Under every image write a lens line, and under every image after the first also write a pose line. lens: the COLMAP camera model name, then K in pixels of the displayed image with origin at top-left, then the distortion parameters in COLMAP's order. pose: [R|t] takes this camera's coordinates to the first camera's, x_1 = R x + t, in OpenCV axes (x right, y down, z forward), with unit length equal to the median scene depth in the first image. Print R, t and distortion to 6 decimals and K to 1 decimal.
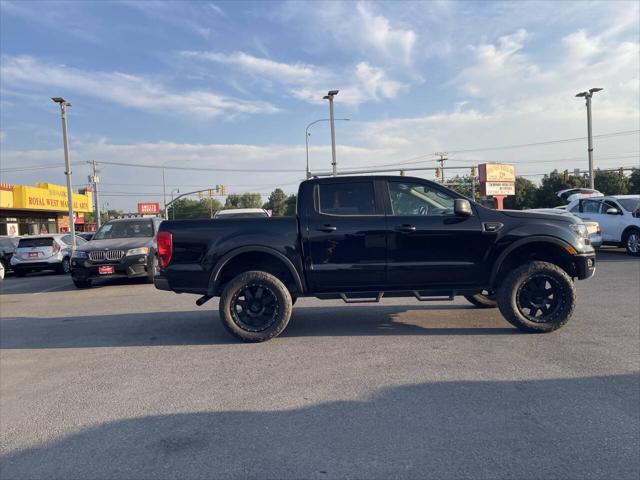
lens RADIAL K [[478.9, 0, 320.0], [0, 478.9, 240.0], [0, 0, 1]] dist [0.063840, -0.085911]
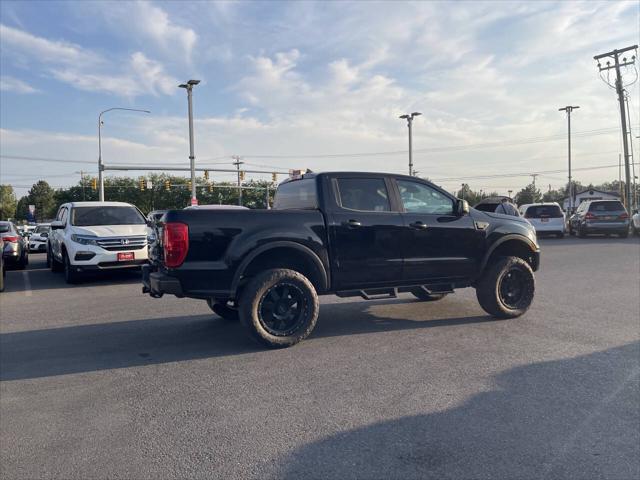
lens RADIAL K [[478.9, 0, 320.0], [0, 478.9, 240.0], [0, 0, 1]] dist [0.063840, -0.085911]
pose [[0.902173, 0.008793, 0.431286, -0.460681], [-0.006790, 0.999958, -0.006183, 0.015448], [-0.431322, 0.002650, 0.902194, 0.152020]]
